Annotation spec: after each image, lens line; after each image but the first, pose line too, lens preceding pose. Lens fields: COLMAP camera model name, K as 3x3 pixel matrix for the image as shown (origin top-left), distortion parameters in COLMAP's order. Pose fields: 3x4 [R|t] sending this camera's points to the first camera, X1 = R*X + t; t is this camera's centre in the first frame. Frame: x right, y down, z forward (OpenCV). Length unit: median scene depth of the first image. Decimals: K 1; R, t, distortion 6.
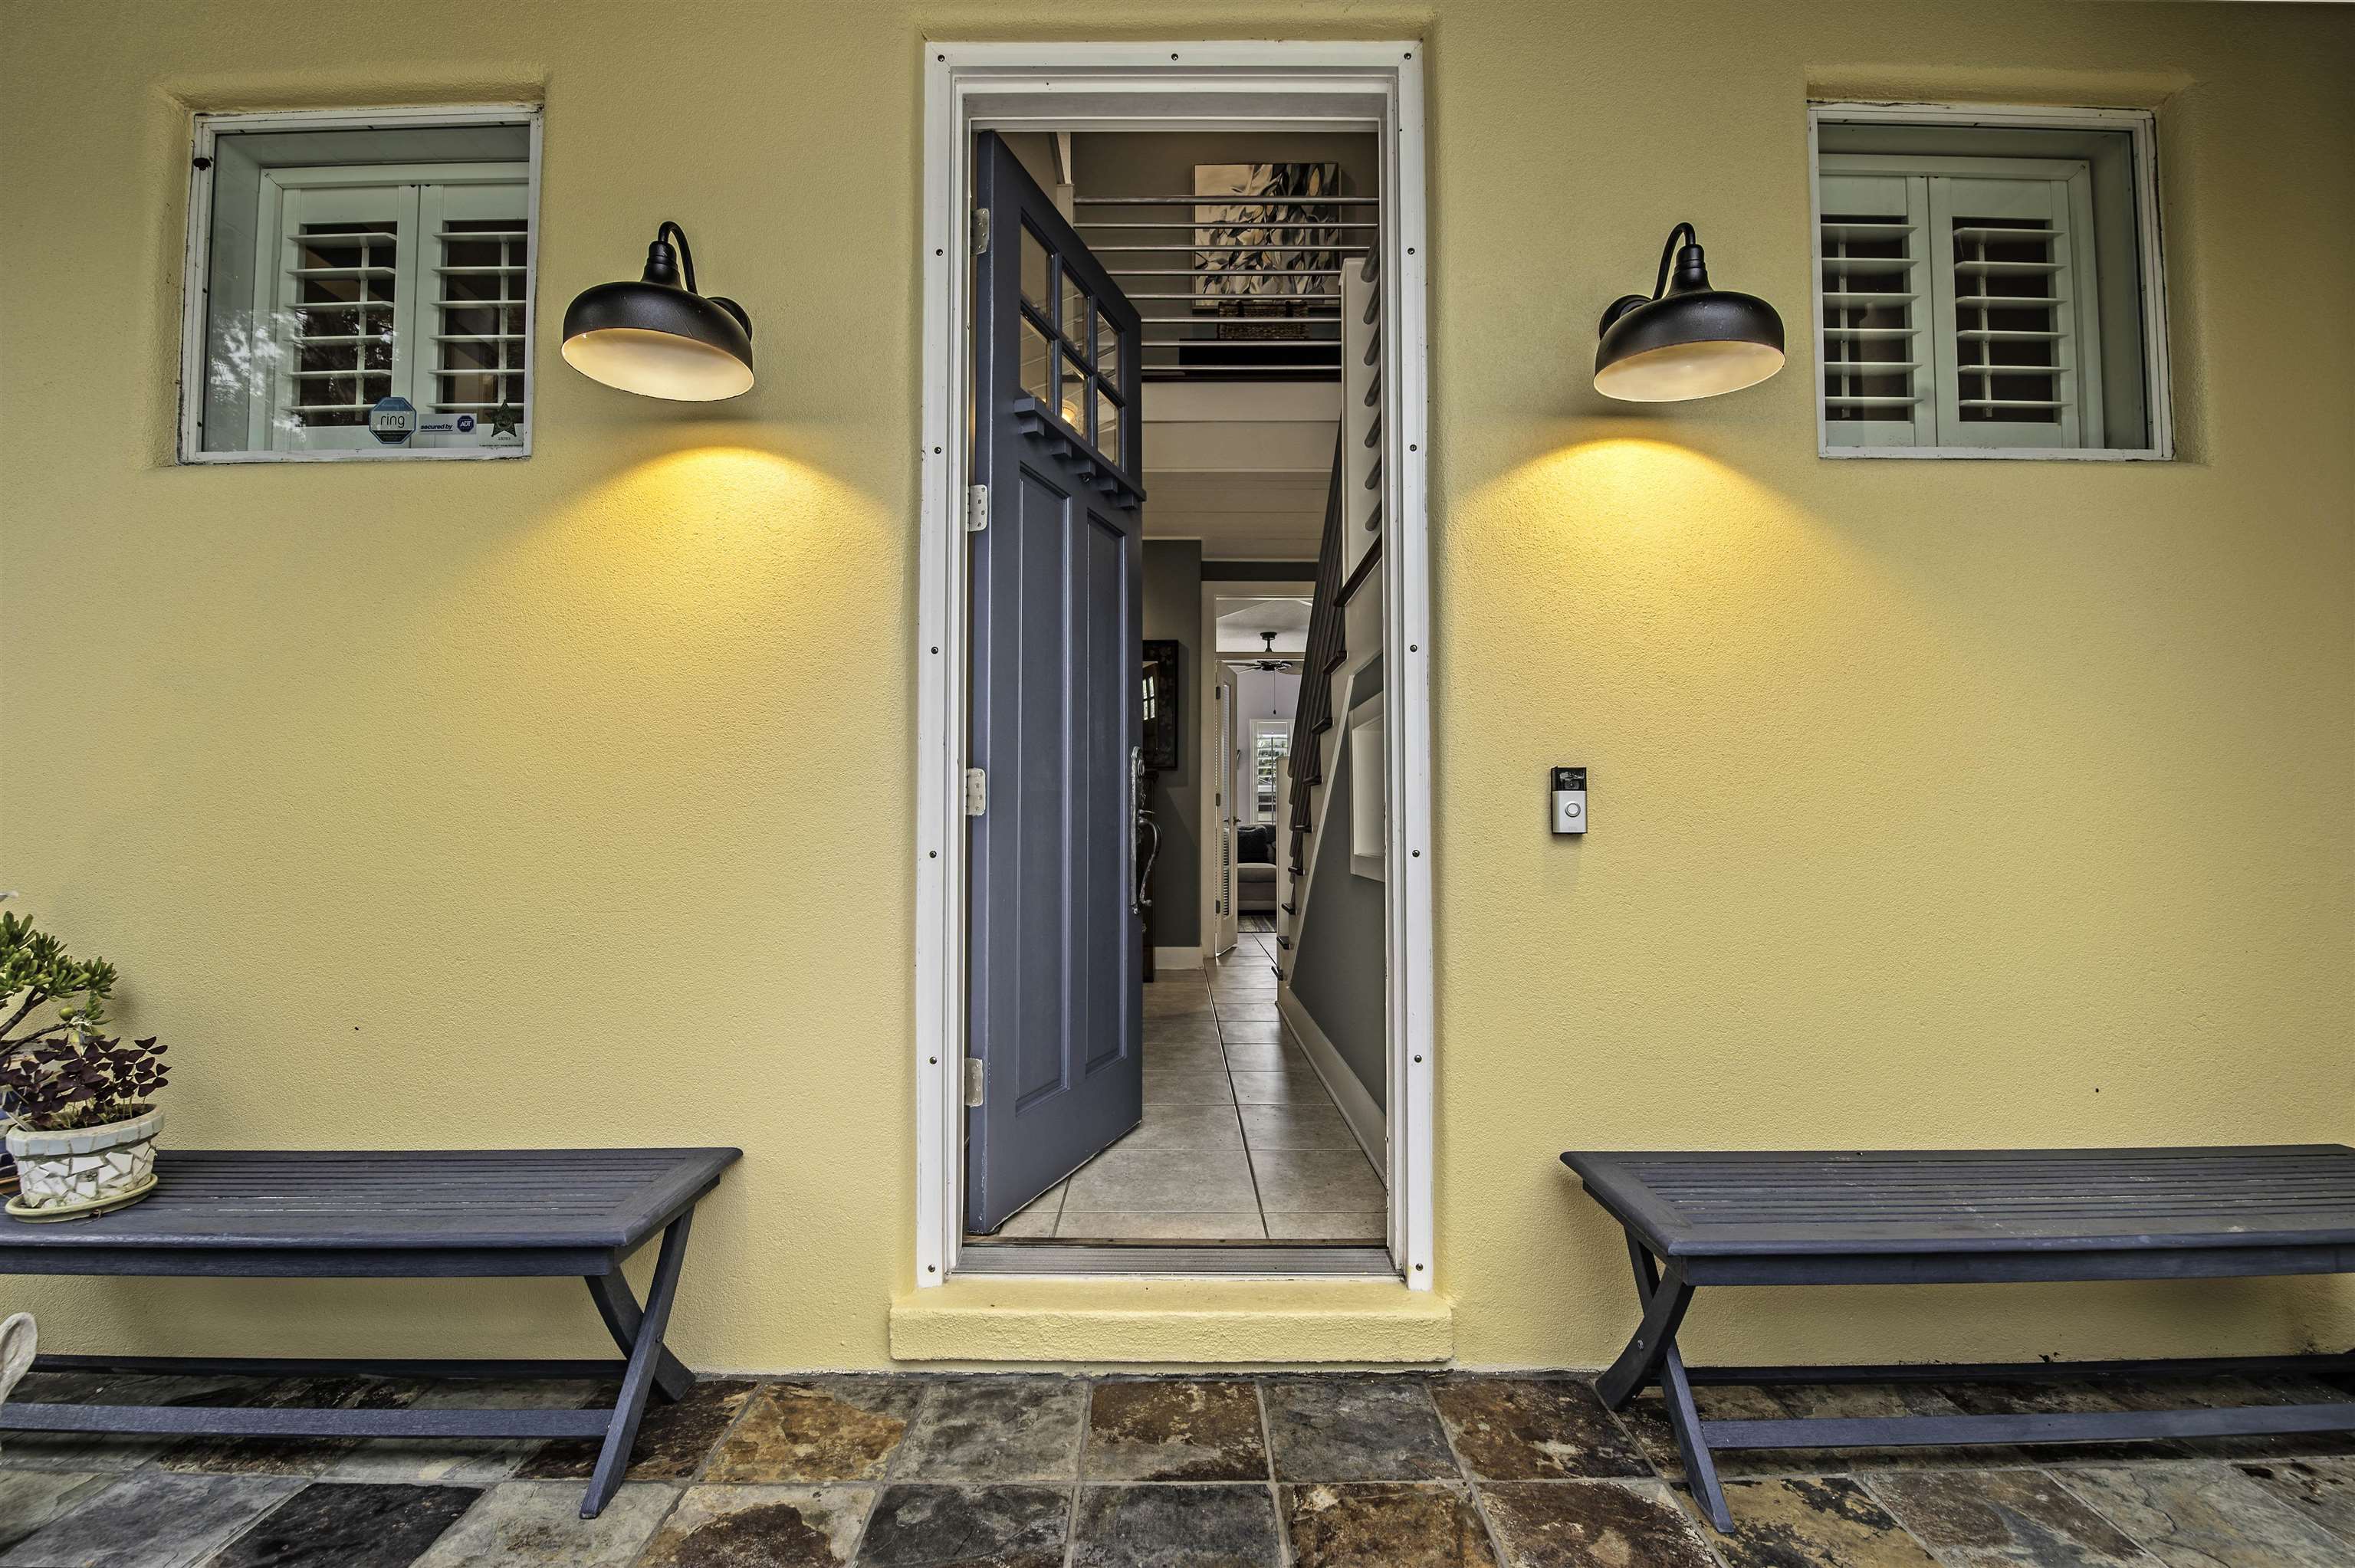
lens RADIAL K [[1050.9, 0, 1187.0], [0, 1050.9, 800.9], [0, 0, 1]] dist [-0.025511, -0.000482]
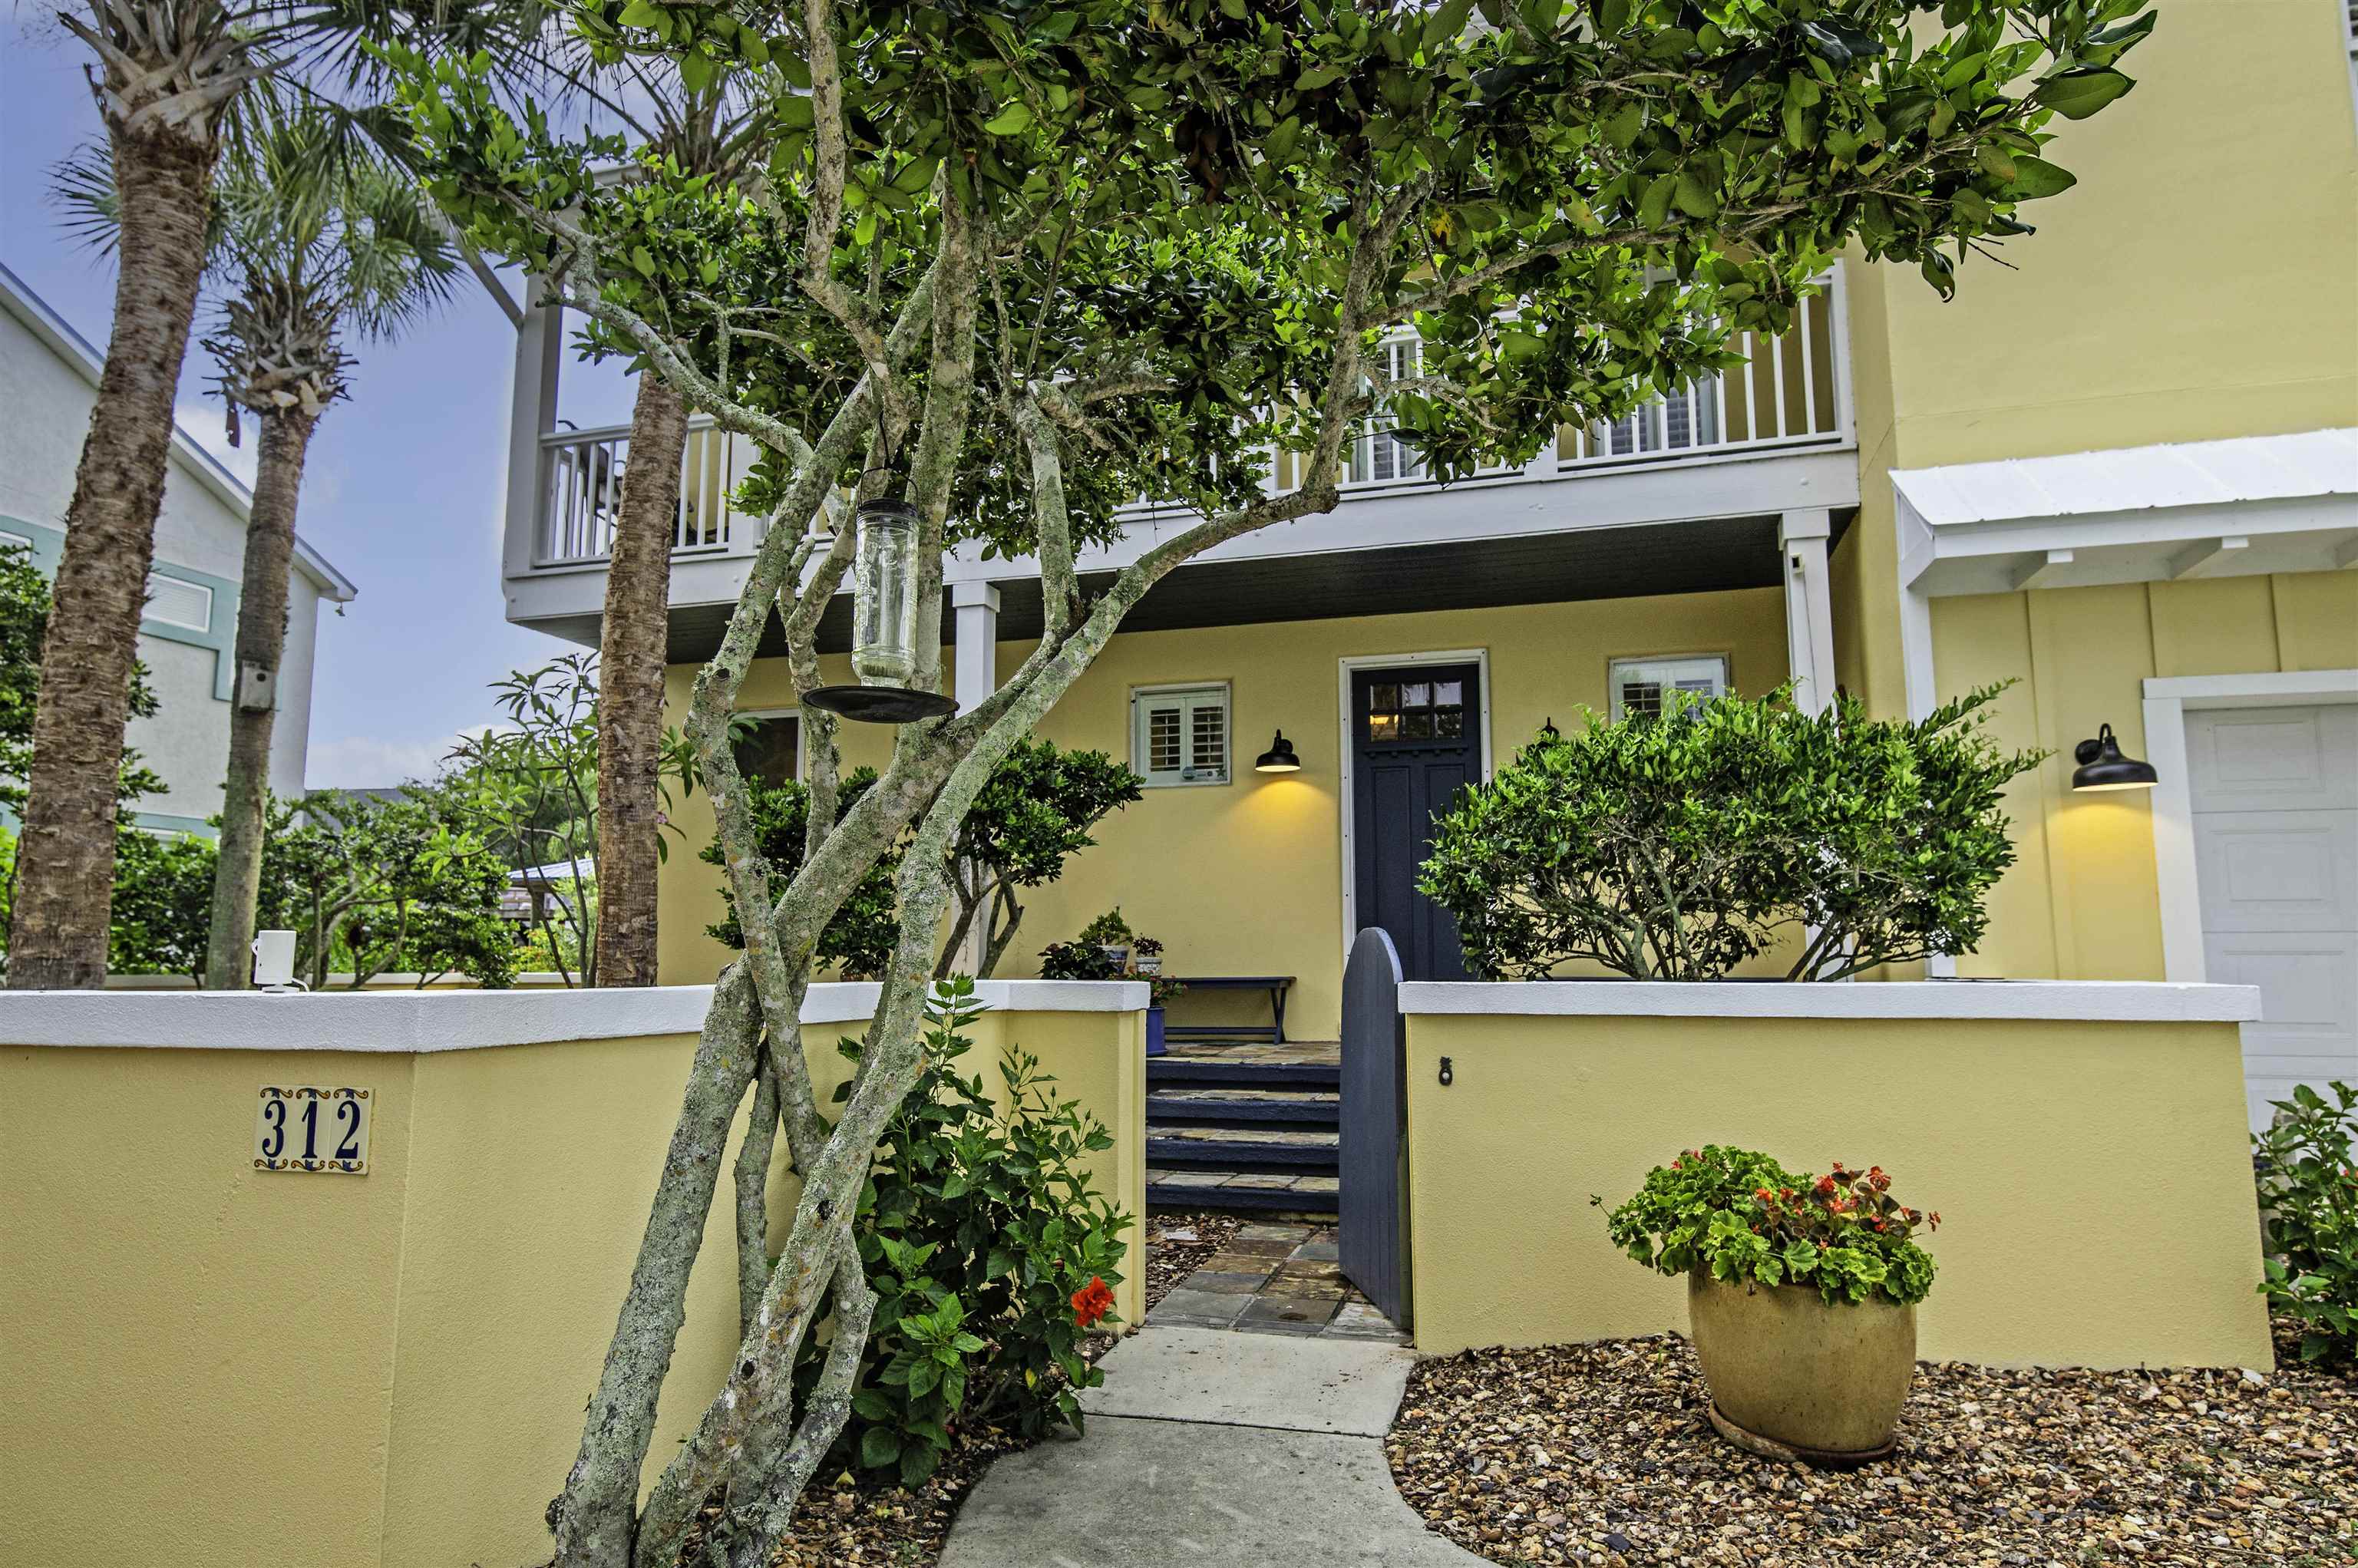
lens RADIAL K [[1362.3, 0, 1179.0], [0, 1362.3, 784.0], [0, 0, 1]] dist [-0.001018, -0.000852]
pose [[0.960852, -0.038606, -0.274361, 0.481593], [0.011525, 0.994957, -0.099640, 0.131084], [0.276824, 0.092577, 0.956451, -3.537711]]
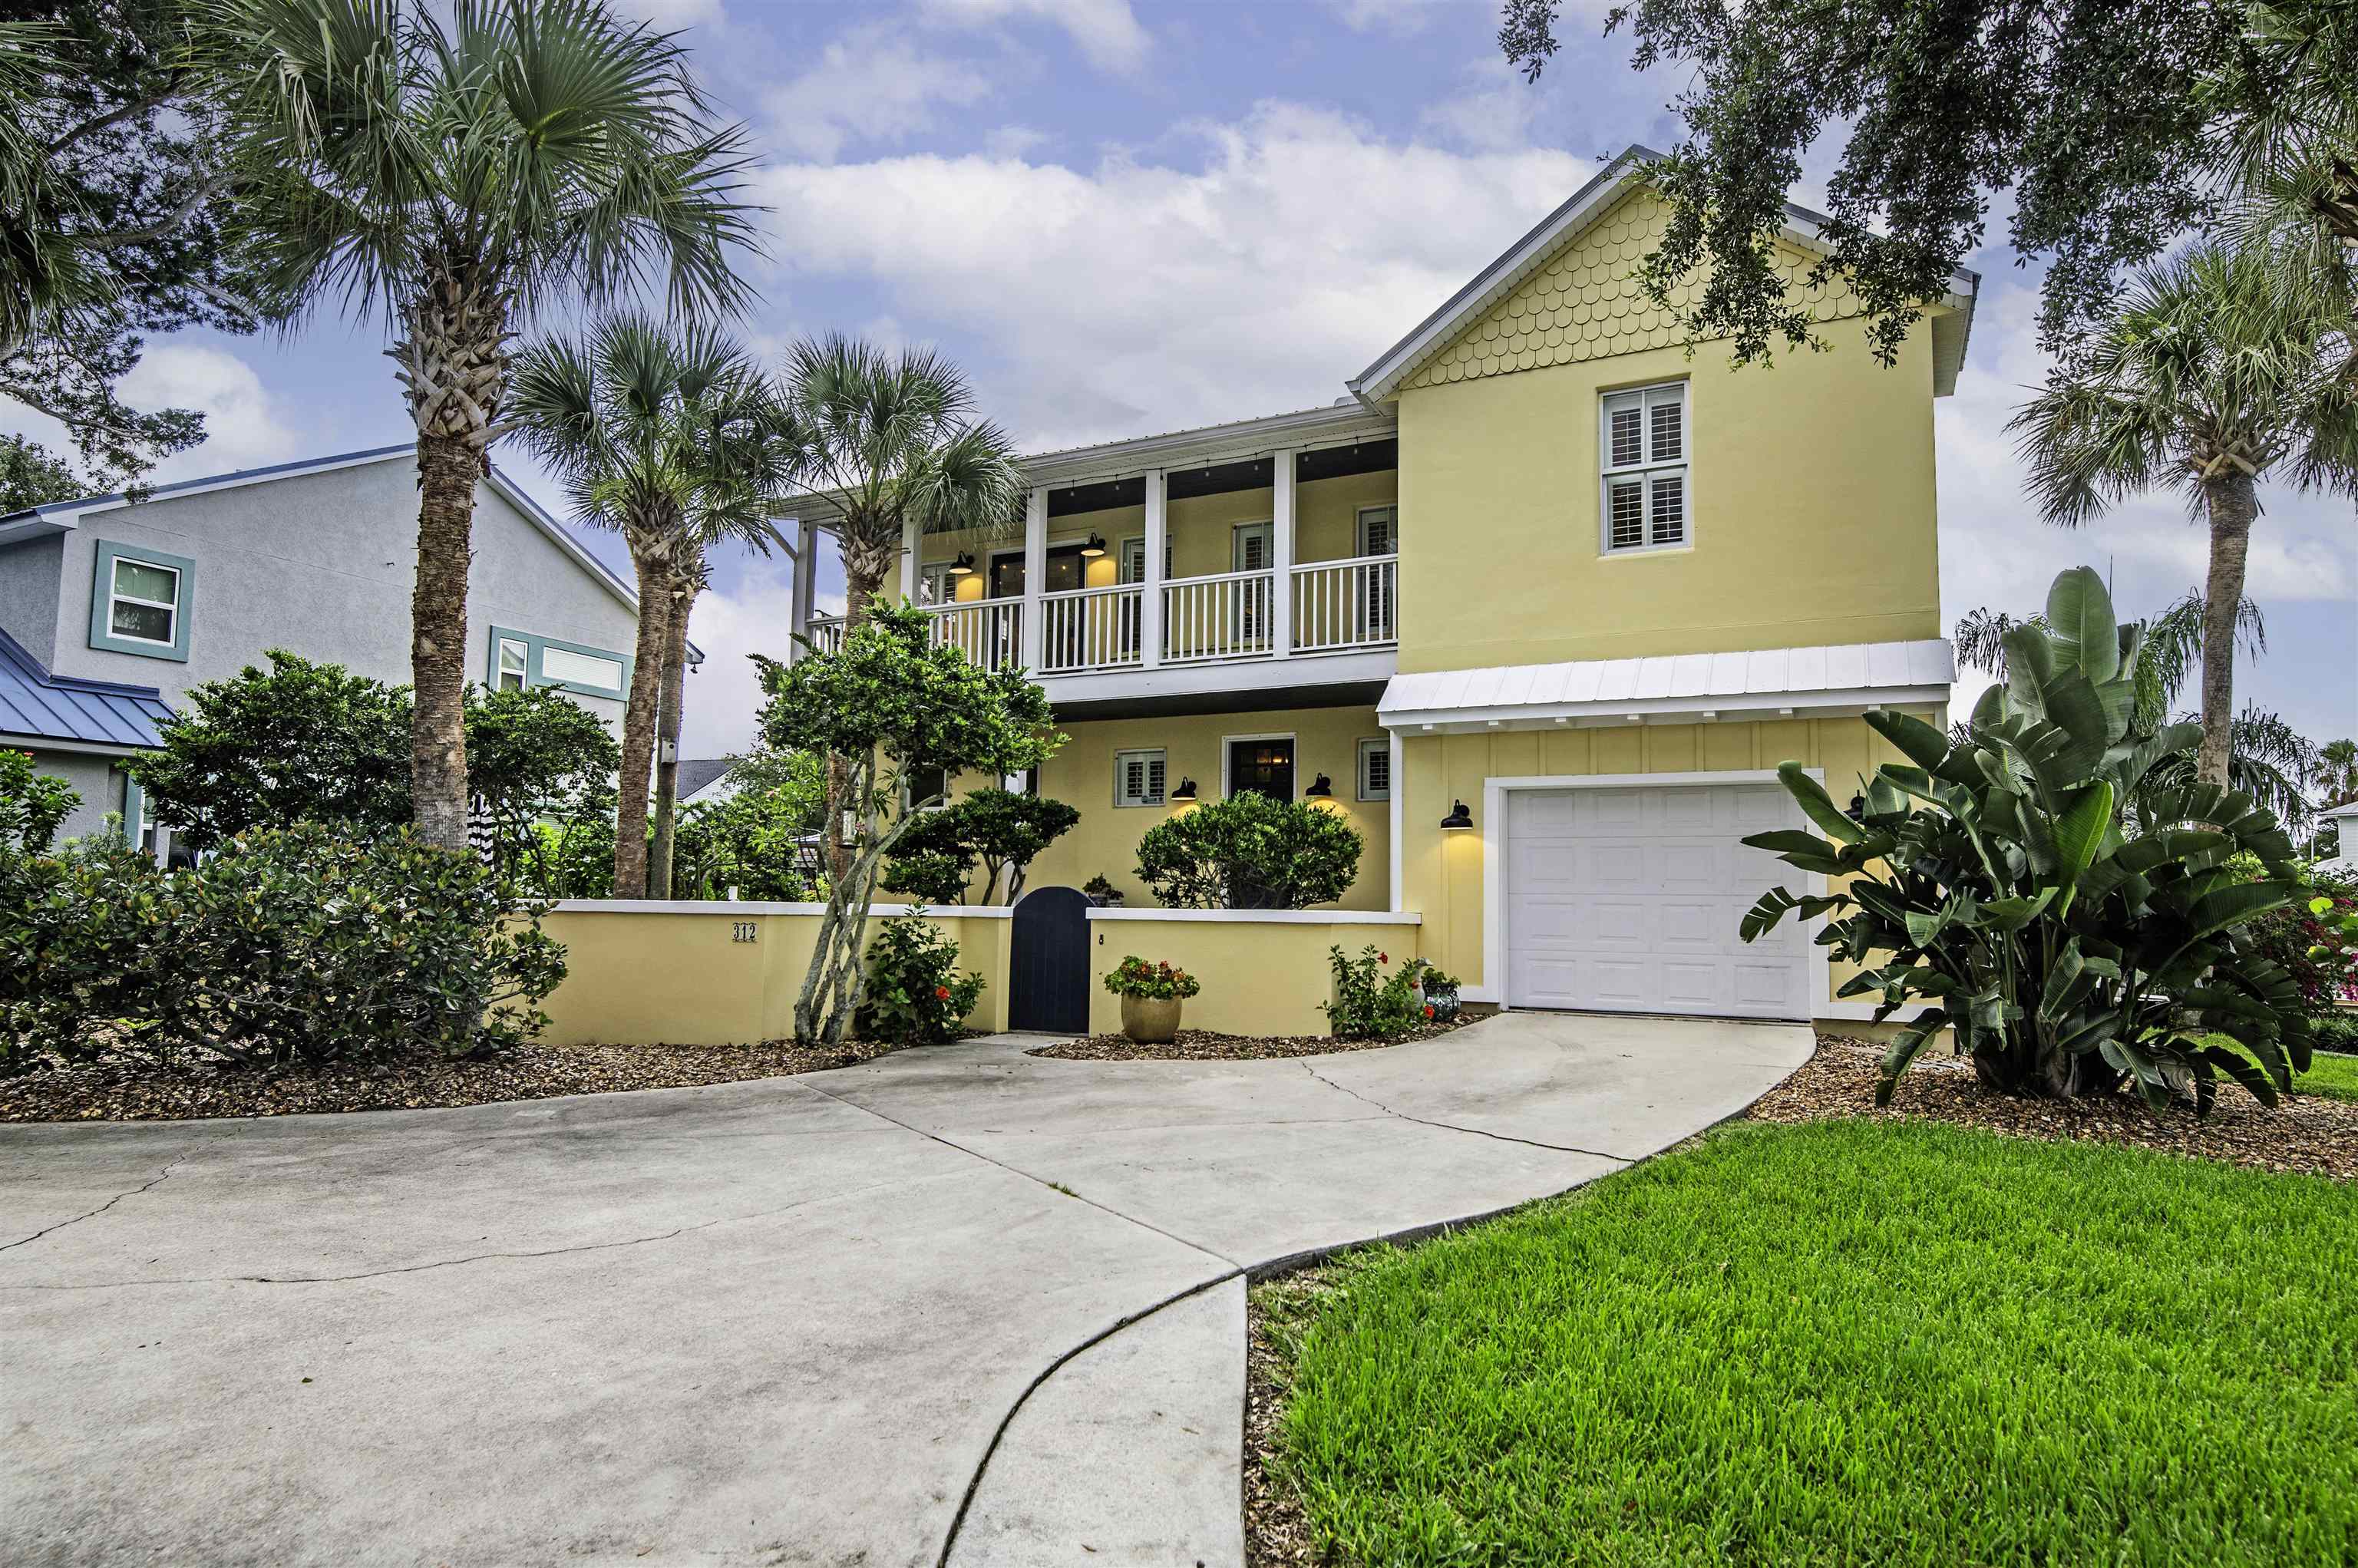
lens RADIAL K [[1362.3, 0, 1179.0], [0, 1362.3, 784.0], [0, 0, 1]] dist [-0.001018, -0.000852]
pose [[0.890799, -0.030672, -0.453361, 3.387006], [0.002038, 0.997979, -0.063513, 0.069195], [0.454393, 0.055654, 0.889061, -6.607362]]
